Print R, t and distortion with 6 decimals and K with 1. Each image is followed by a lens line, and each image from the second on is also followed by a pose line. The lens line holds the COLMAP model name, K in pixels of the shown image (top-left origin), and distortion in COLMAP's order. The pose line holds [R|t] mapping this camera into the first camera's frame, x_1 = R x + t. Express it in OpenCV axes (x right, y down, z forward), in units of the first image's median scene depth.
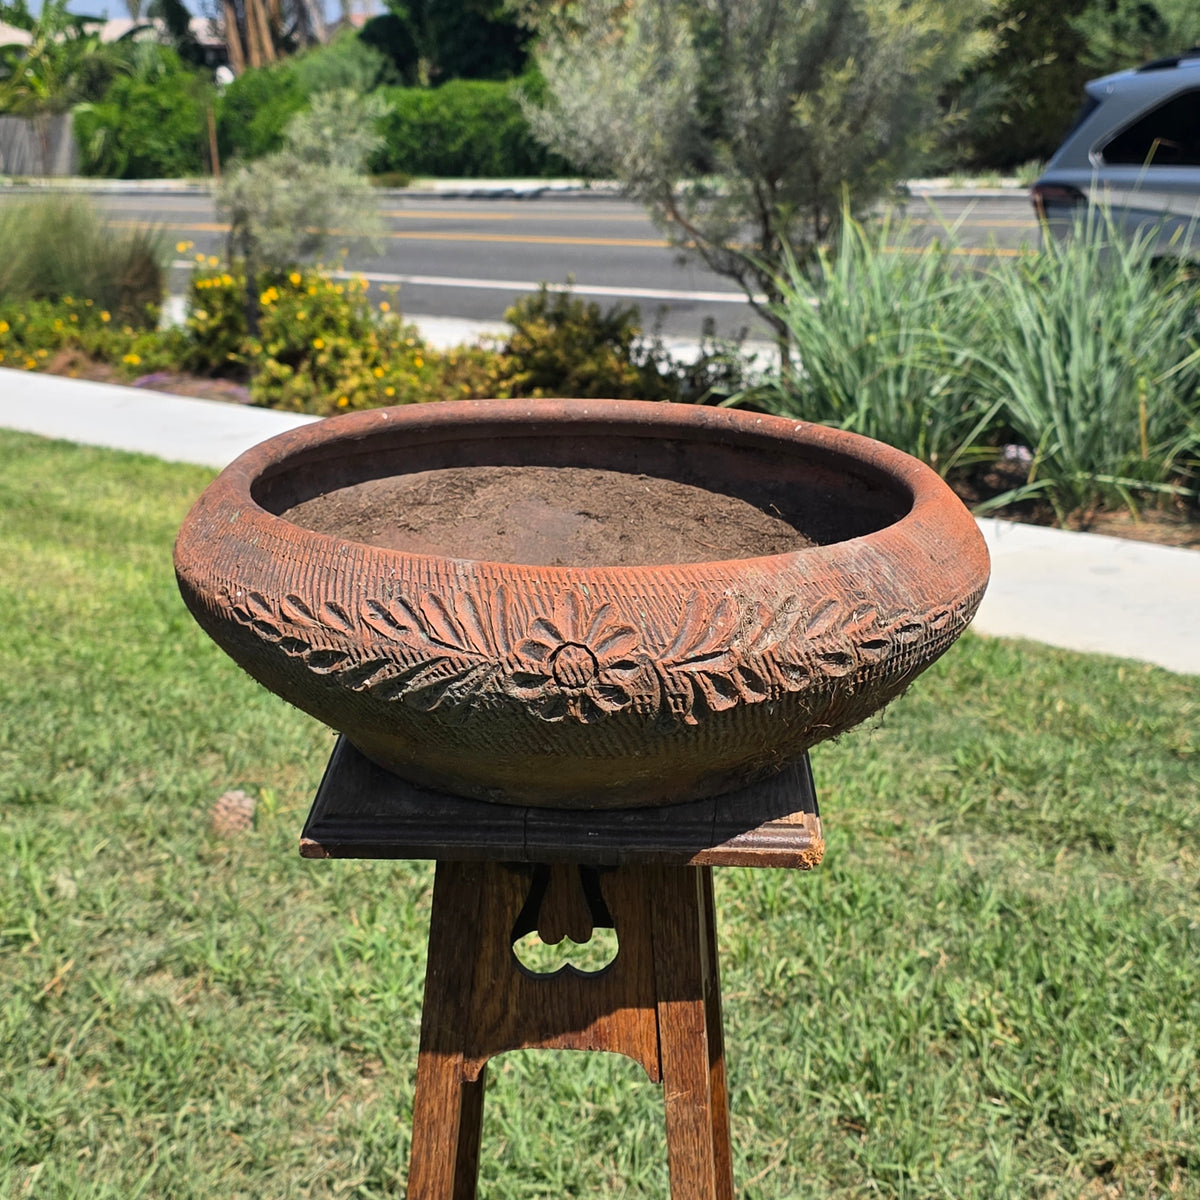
lens RADIAL K [[2047.1, 0, 400.6], [0, 2047.1, 639.1], [0, 0, 1]] dist [0.095040, -0.279162]
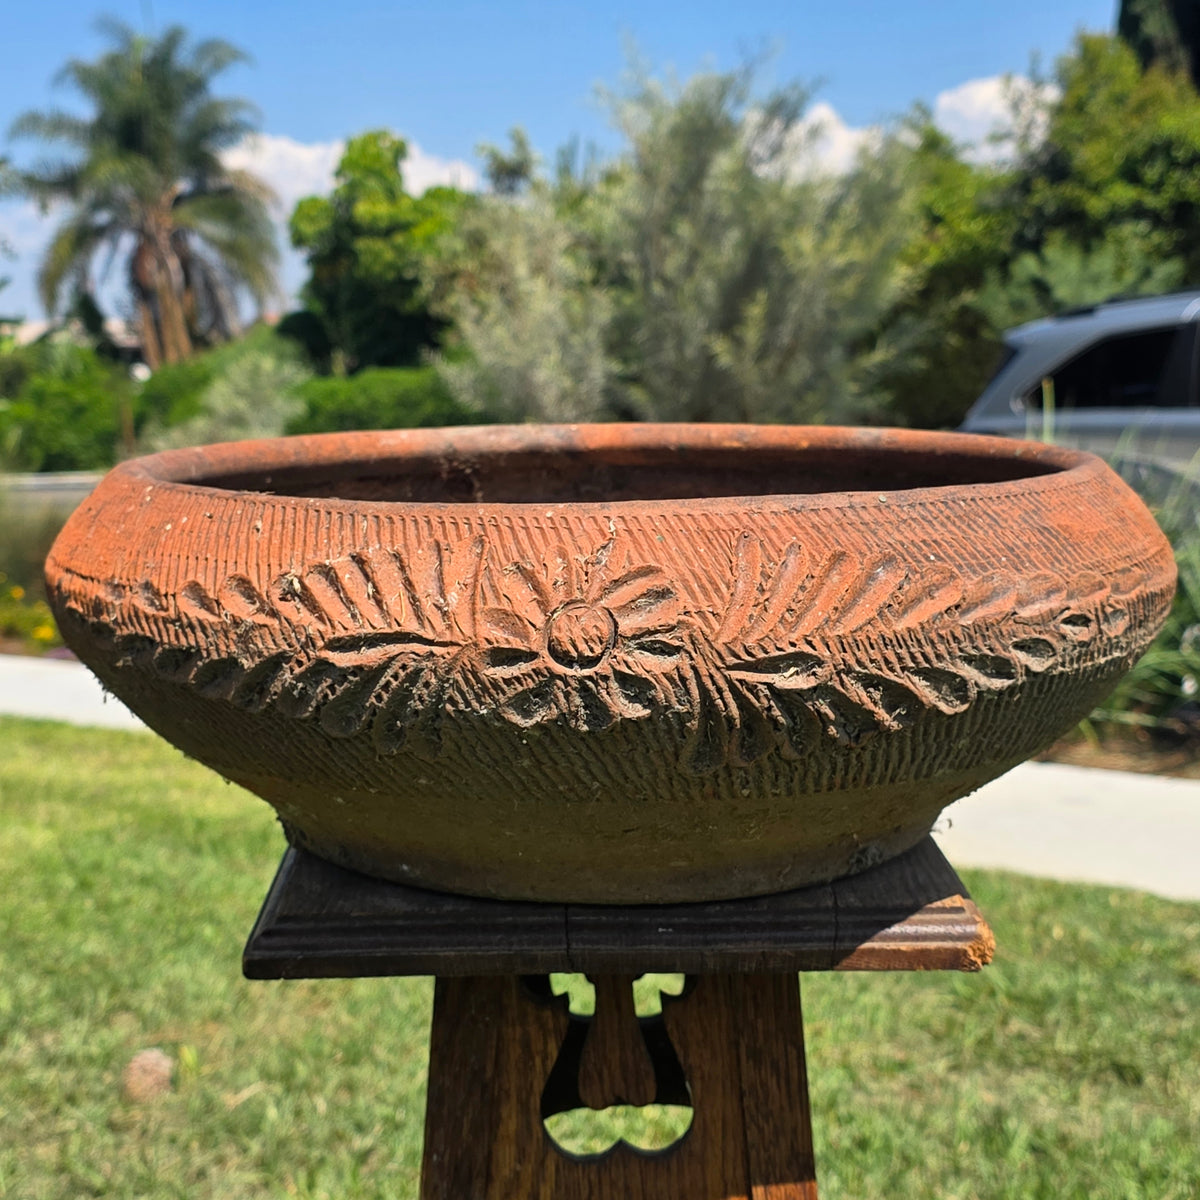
lens RADIAL K [[2061.7, 0, 421.6], [0, 2061.7, 642.4], [0, 0, 1]] dist [0.042196, -0.107737]
pose [[0.998613, -0.016062, 0.050139, -0.021157], [0.022945, 0.989901, -0.139889, 0.094272], [-0.047386, 0.140845, 0.988897, 0.300687]]
